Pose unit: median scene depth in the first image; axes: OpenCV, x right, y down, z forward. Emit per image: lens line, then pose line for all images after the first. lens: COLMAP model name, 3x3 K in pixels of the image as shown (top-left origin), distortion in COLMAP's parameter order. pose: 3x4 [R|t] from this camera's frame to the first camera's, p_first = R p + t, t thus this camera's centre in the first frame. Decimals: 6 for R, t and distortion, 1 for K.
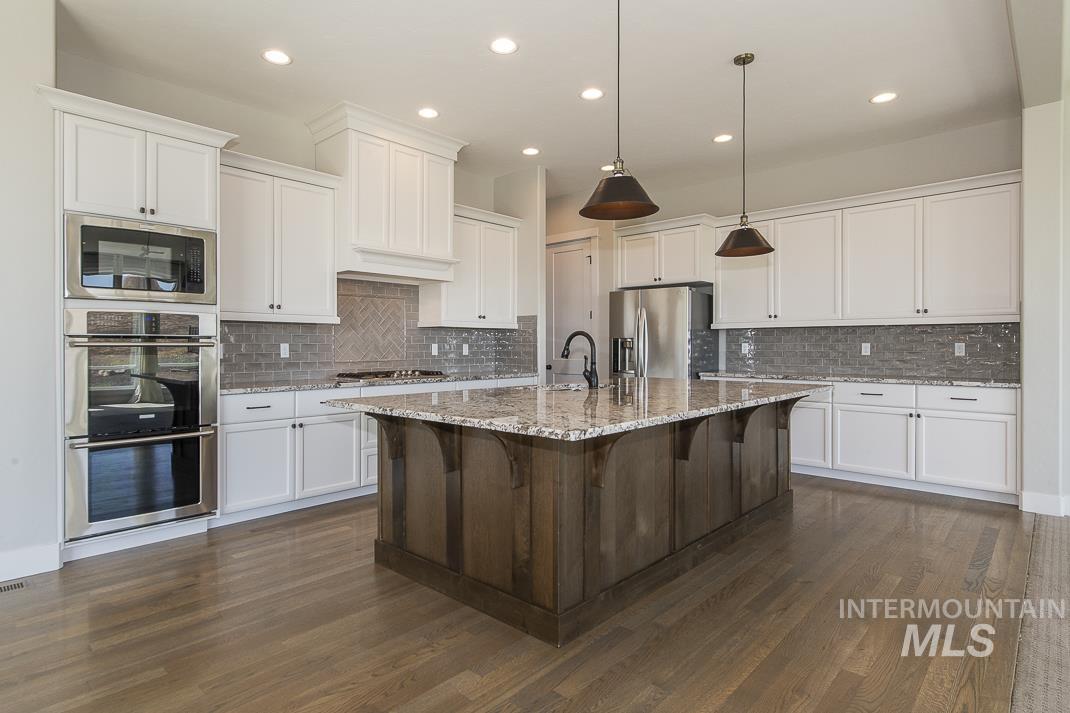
lens RADIAL K [[570.3, 0, 535.0], [0, 570.3, 356.5], [0, 0, 1]] dist [-0.002031, -0.000043]
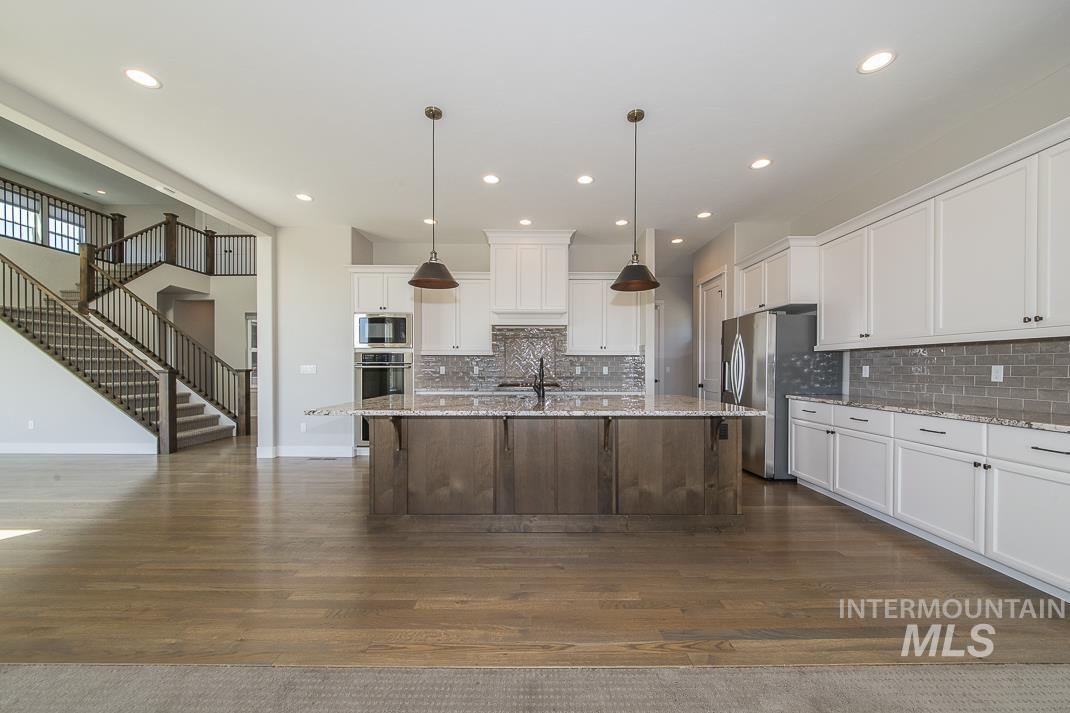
lens RADIAL K [[410.0, 0, 536.5], [0, 410.0, 367.8], [0, 0, 1]] dist [0.001859, 0.000131]
pose [[0.686317, 0.002805, -0.727297, 0.669405], [-0.015939, 0.999810, -0.011185, -0.005781], [0.727128, 0.019269, 0.686232, 0.232179]]
